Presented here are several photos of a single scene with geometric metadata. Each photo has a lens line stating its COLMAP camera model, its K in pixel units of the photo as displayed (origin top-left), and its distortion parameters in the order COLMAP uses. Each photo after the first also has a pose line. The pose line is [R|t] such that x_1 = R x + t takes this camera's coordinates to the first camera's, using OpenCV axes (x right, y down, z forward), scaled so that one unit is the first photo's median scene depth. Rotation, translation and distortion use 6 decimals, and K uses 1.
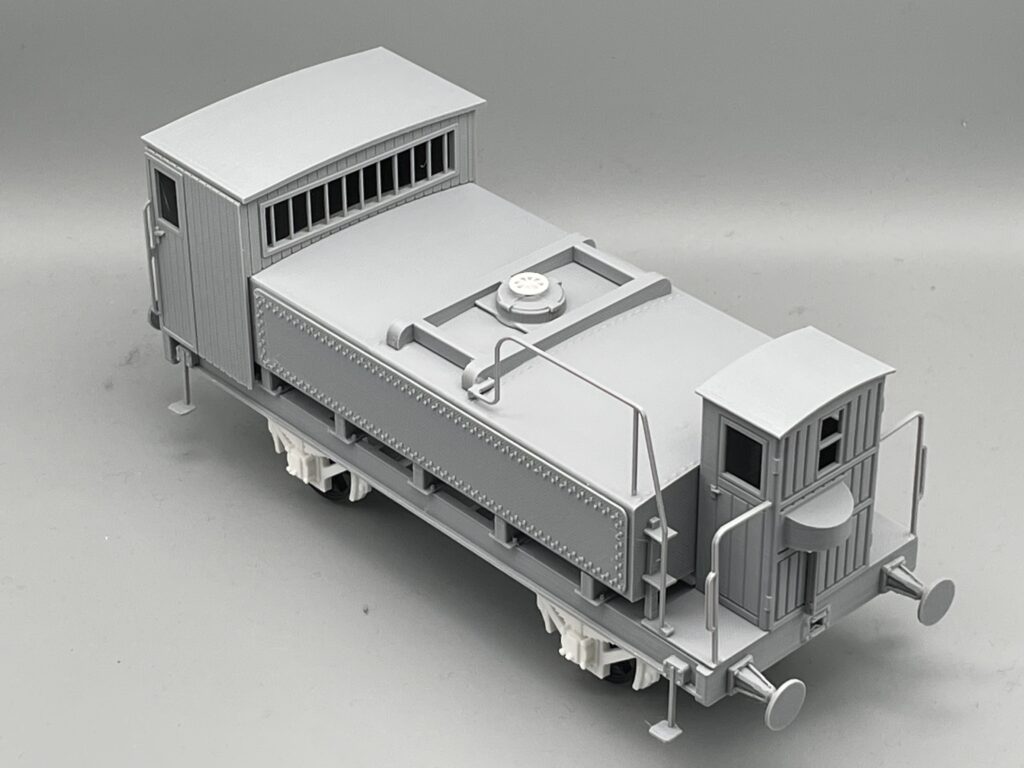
lens RADIAL K [[2535.4, 0, 512.0], [0, 2535.4, 384.0], [0, 0, 1]] dist [0.144498, -0.536806]
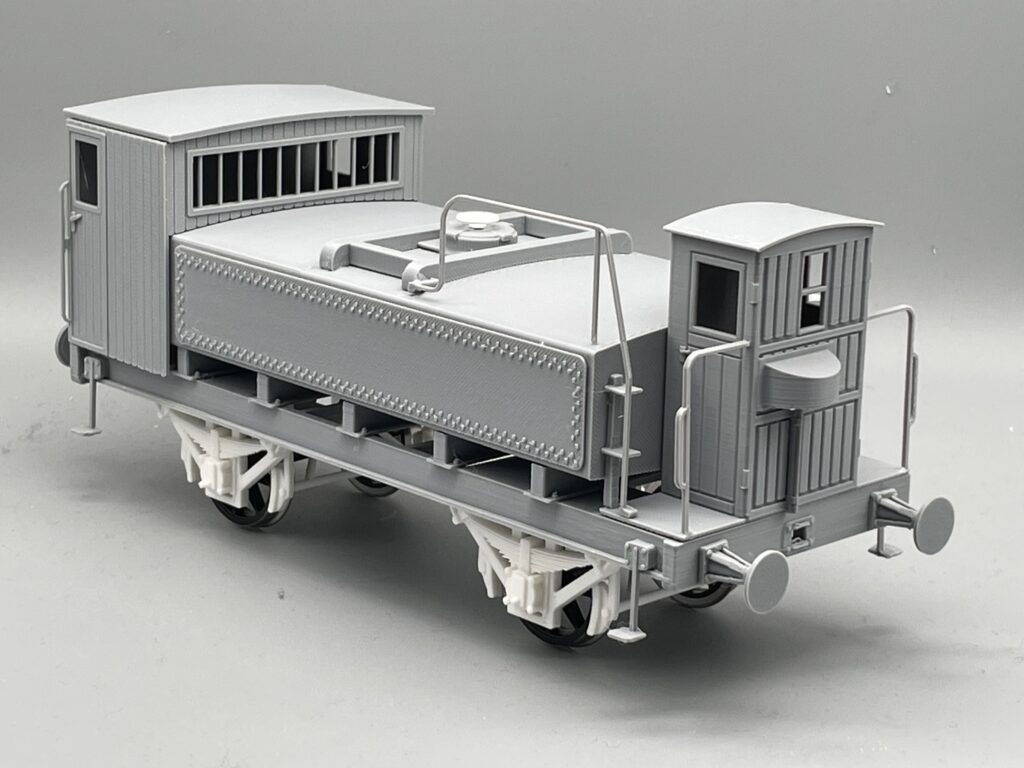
lens RADIAL K [[2535.4, 0, 512.0], [0, 2535.4, 384.0], [0, 0, 1]] dist [0.144498, -0.536806]
pose [[0.999312, 0.028286, 0.024003, -0.001357], [-0.019301, 0.948980, -0.314744, 0.324992], [-0.031681, 0.314064, 0.948873, 0.159075]]
